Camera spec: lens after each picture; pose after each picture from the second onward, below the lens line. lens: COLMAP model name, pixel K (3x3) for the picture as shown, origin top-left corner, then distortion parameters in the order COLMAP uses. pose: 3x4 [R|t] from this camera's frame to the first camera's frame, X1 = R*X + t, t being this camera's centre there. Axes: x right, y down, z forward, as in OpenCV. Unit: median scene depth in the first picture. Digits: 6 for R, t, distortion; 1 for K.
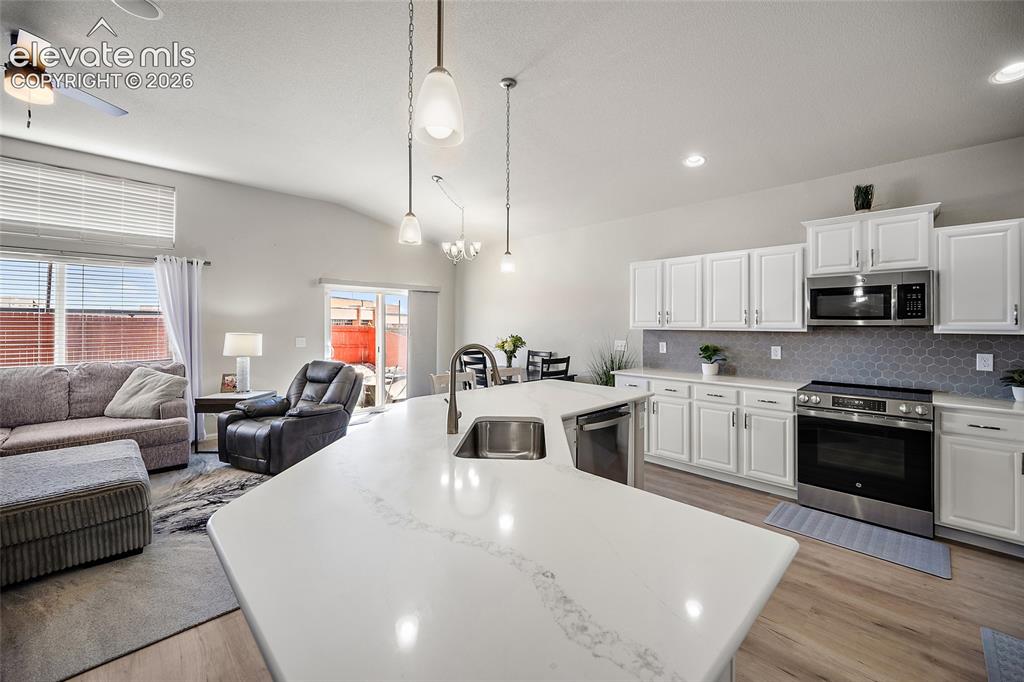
lens RADIAL K [[405.5, 0, 500.2], [0, 405.5, 325.3], [0, 0, 1]] dist [-0.002633, -0.000182]
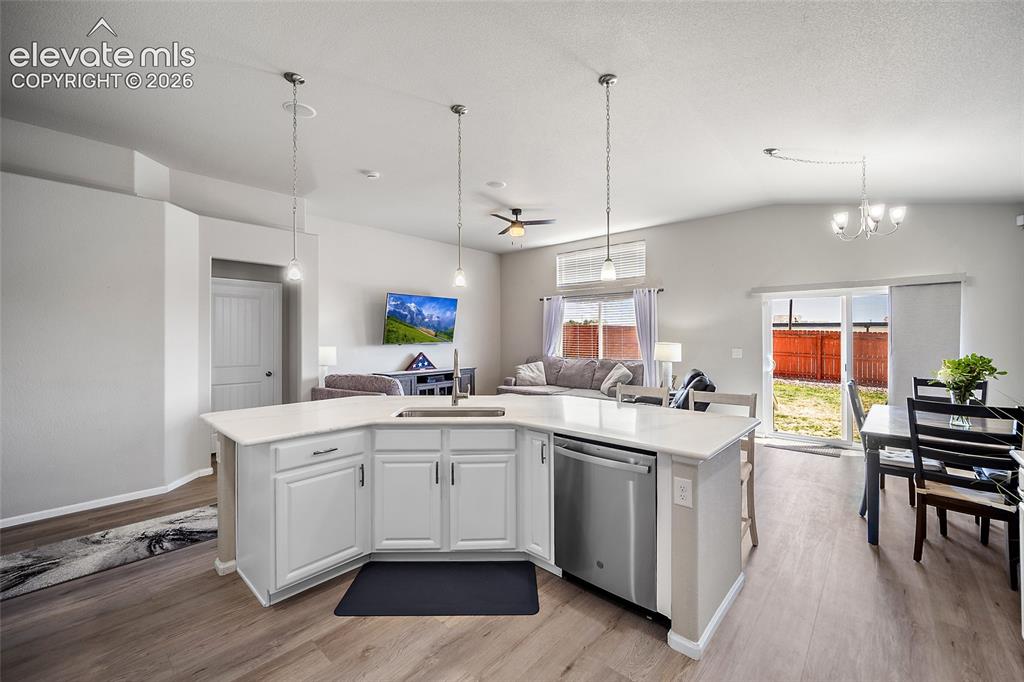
lens RADIAL K [[405.5, 0, 516.0], [0, 405.5, 338.8], [0, 0, 1]] dist [-0.002633, -0.000182]
pose [[0.077239, 0.004192, -0.997004, 0.582680], [-0.001324, 0.999991, 0.004102, 0.001738], [0.997012, 0.001004, 0.077244, 0.439117]]
